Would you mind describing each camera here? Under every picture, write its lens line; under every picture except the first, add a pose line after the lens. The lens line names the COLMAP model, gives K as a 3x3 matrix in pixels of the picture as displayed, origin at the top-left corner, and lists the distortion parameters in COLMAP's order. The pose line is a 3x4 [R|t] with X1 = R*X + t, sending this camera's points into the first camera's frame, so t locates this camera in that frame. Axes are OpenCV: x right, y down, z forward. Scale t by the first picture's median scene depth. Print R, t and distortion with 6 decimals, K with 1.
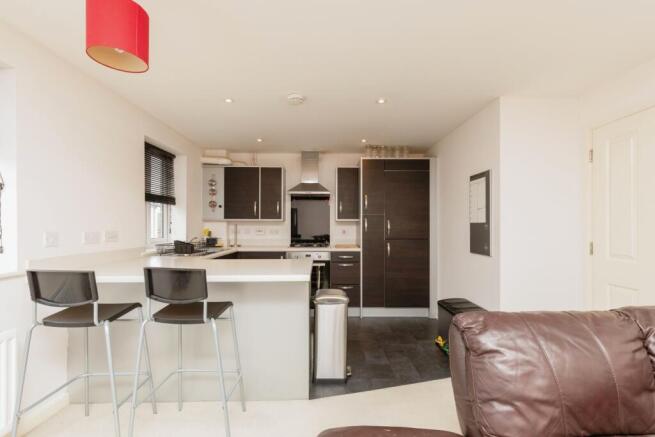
lens RADIAL K [[296.2, 0, 328.3], [0, 296.2, 219.4], [0, 0, 1]] dist [0.004465, -0.000458]
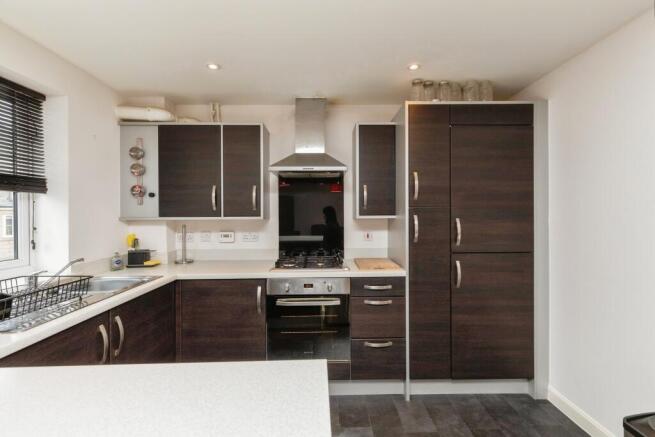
lens RADIAL K [[296.2, 0, 330.4], [0, 296.2, 208.7], [0, 0, 1]] dist [0.004465, -0.000458]
pose [[0.999966, -0.008169, -0.001351, -0.025889], [0.008173, 0.999962, 0.002973, -0.017271], [0.001326, -0.002984, 0.999995, 0.454660]]
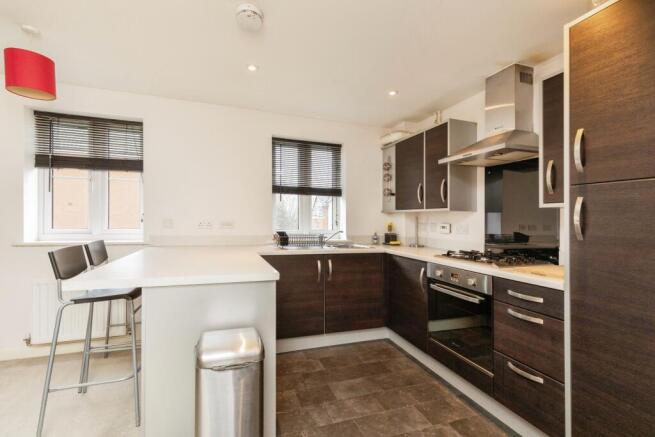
lens RADIAL K [[296.2, 0, 332.9], [0, 296.2, 216.2], [0, 0, 1]] dist [0.004465, -0.000458]
pose [[0.328055, -0.006200, -0.944638, 0.347738], [0.001396, 0.999981, -0.006078, 0.020054], [0.944658, 0.000676, 0.328057, 0.610853]]
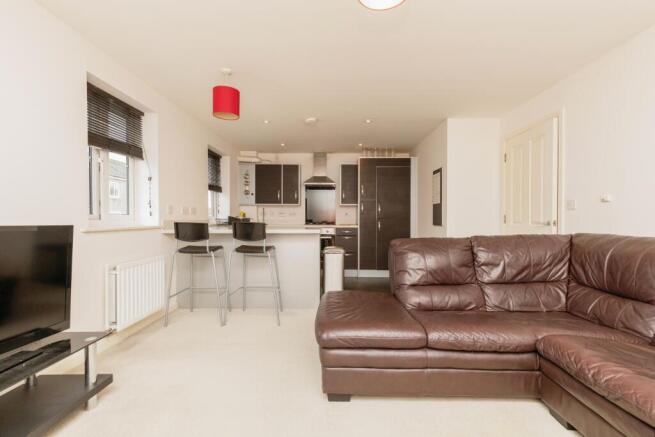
lens RADIAL K [[296.2, 0, 331.9], [0, 296.2, 217.0], [0, 0, 1]] dist [0.004465, -0.000458]
pose [[0.999757, 0.000772, -0.022014, 0.019874], [-0.000444, 0.999889, 0.014899, 0.039691], [0.022023, -0.014886, 0.999647, -0.328002]]
